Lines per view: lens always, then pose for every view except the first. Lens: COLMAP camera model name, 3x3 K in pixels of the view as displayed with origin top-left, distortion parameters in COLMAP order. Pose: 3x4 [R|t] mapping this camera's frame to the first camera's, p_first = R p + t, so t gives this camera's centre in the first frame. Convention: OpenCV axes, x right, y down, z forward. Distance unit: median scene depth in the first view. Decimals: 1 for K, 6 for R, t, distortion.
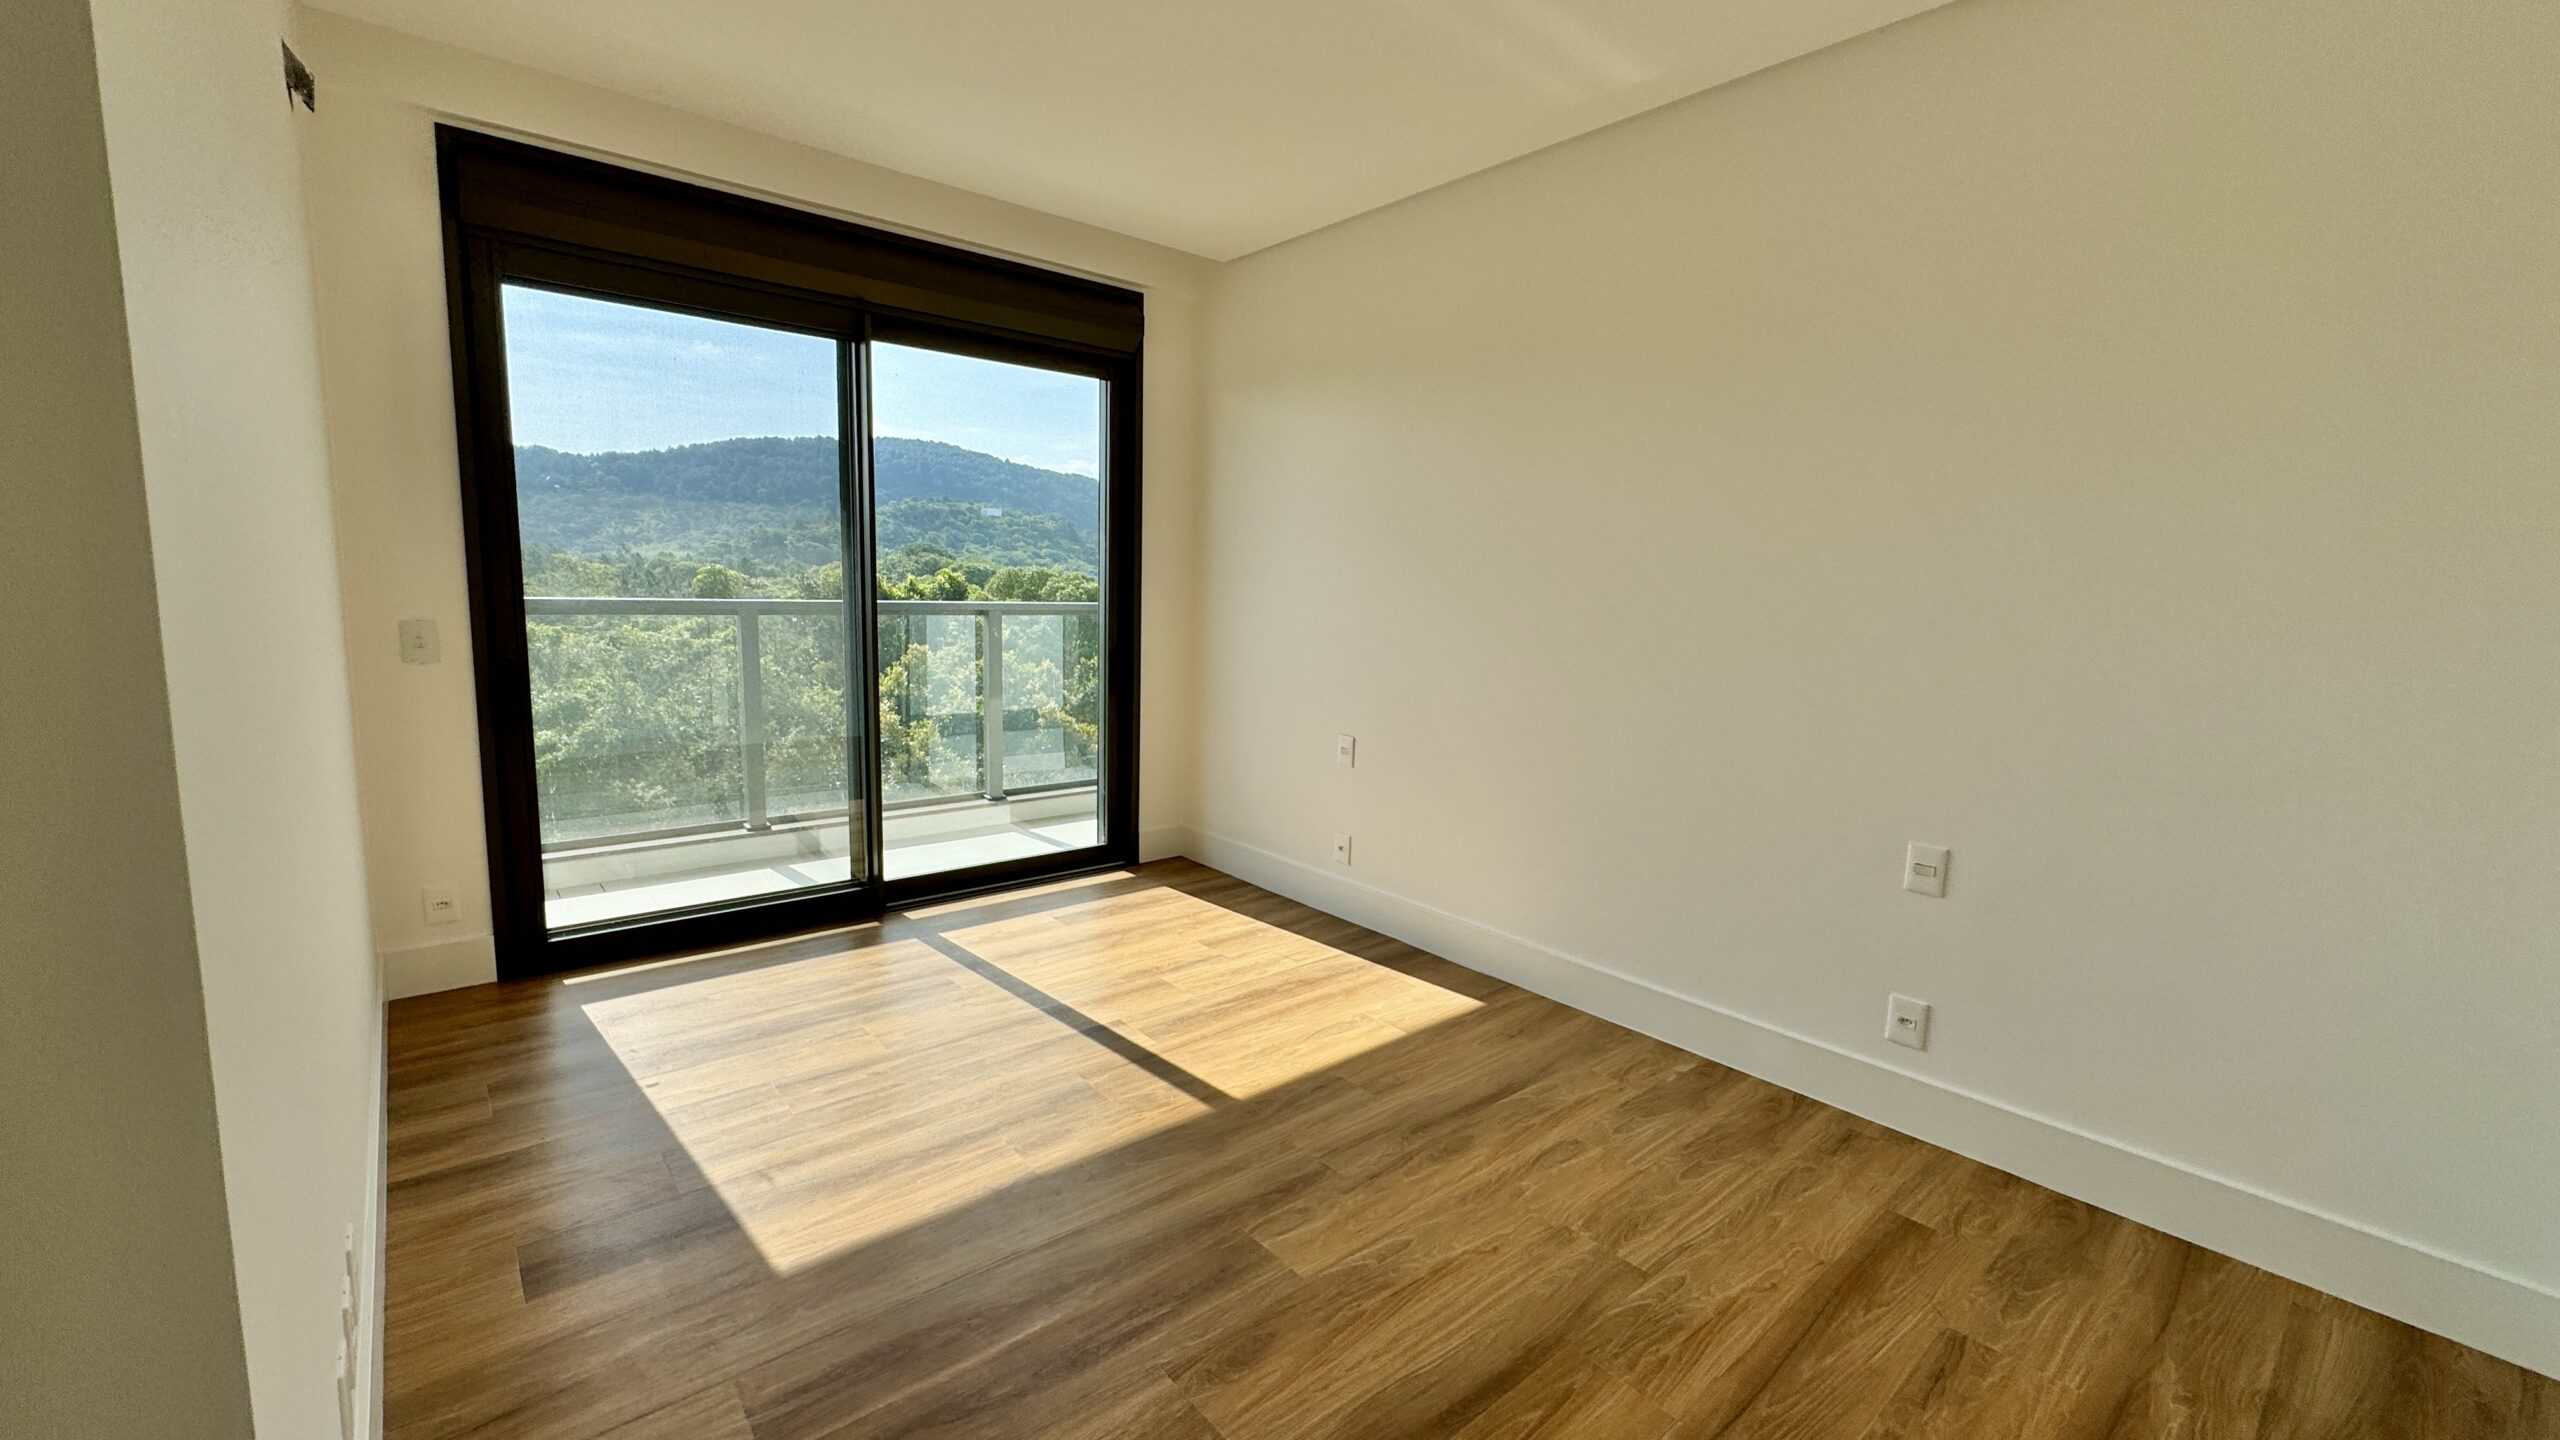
lens RADIAL K [[1016.3, 0, 1273.8], [0, 1016.3, 696.6], [0, 0, 1]] dist [-0.004774, 0.000608]
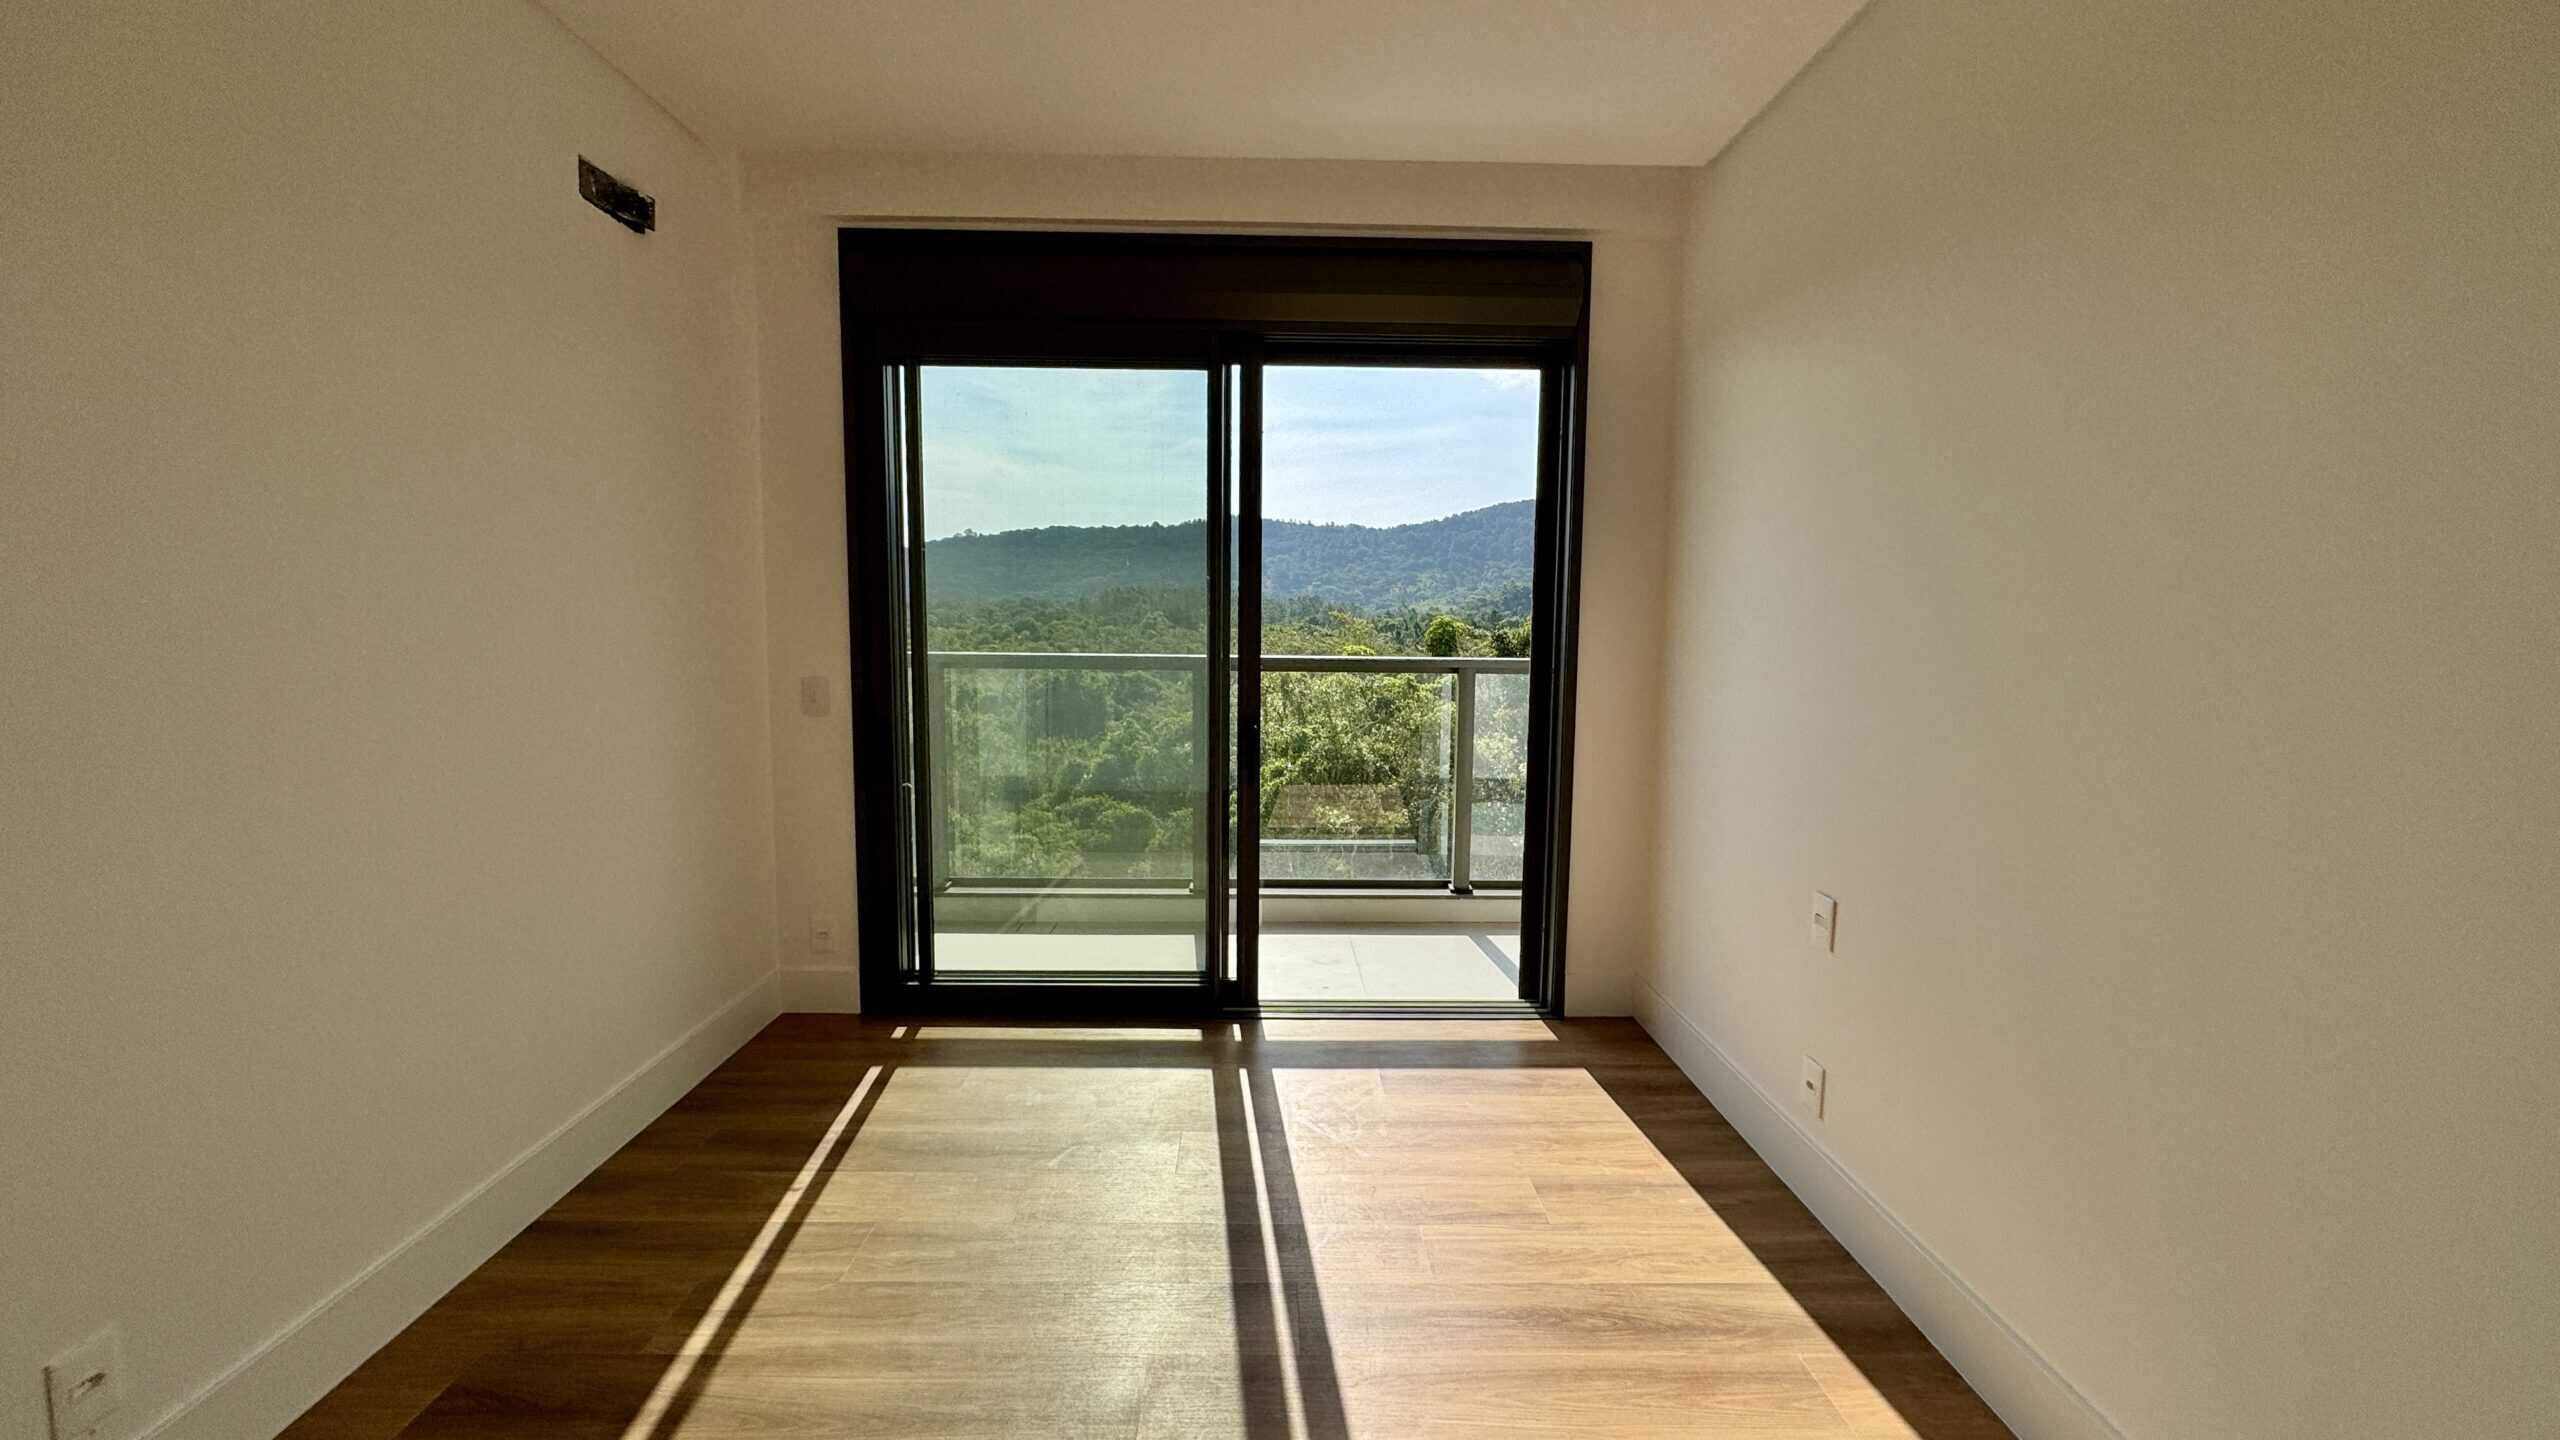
lens RADIAL K [[1016.3, 0, 1288.2], [0, 1016.3, 700.0], [0, 0, 1]] dist [-0.004774, 0.000608]
pose [[0.775679, 0.032016, -0.630315, 0.193814], [-0.059786, 0.997949, -0.022884, -0.040795], [0.628290, 0.055435, 0.776002, 0.344575]]
